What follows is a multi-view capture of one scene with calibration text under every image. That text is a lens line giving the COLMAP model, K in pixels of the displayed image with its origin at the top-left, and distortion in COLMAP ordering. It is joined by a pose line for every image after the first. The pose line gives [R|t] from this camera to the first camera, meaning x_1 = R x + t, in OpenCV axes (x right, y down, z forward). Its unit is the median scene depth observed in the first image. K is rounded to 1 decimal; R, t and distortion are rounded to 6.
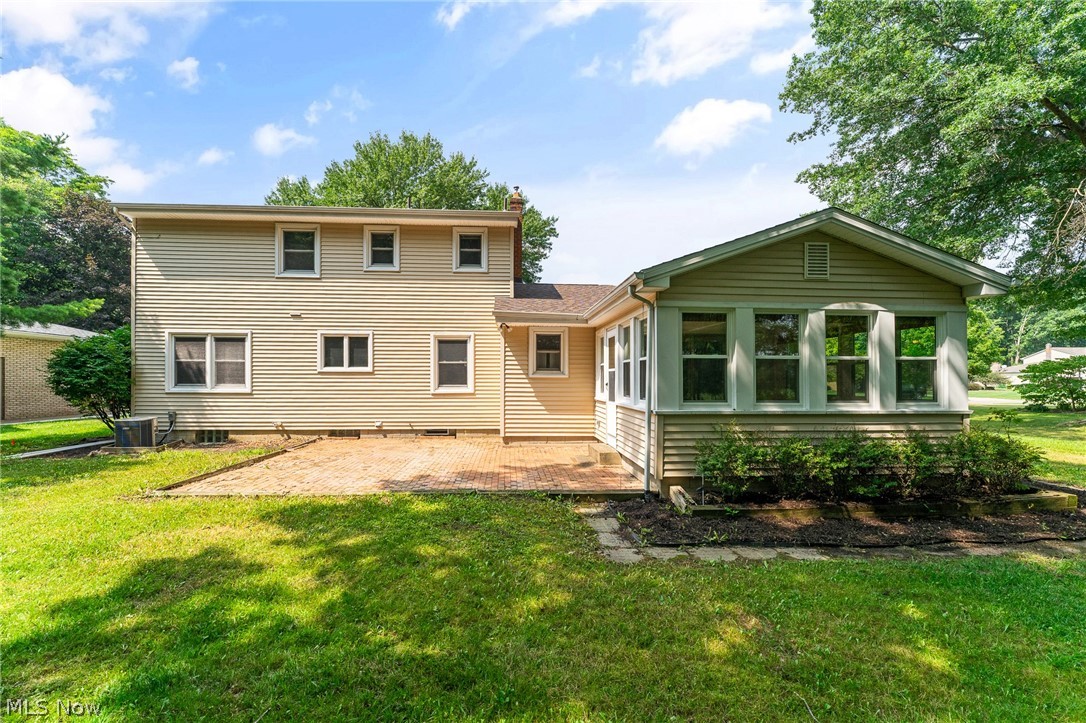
lens RADIAL K [[432.2, 0, 541.1], [0, 432.2, 363.5], [0, 0, 1]] dist [-0.000392, -0.000009]
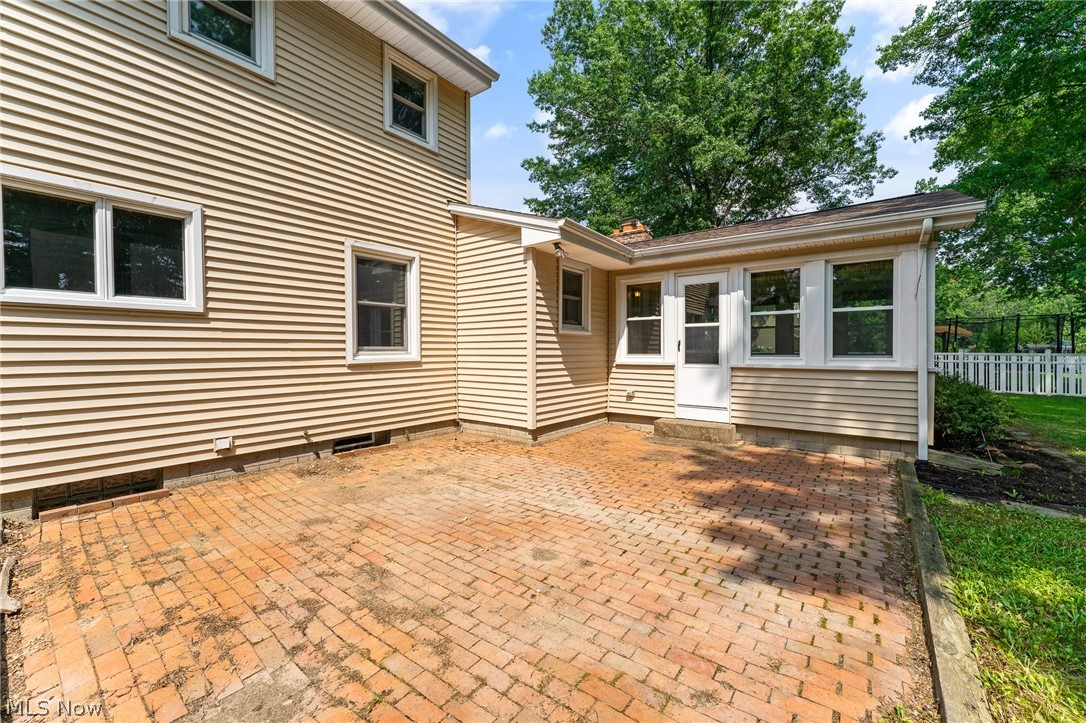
lens RADIAL K [[435.3, 0, 541.9], [0, 435.3, 348.5], [0, 0, 1]] dist [-0.003722, -0.000274]
pose [[0.660094, -0.000419, 0.751183, -0.483006], [-0.021226, 0.999590, 0.019210, 0.037763], [-0.750883, -0.028625, 0.659814, 0.517152]]
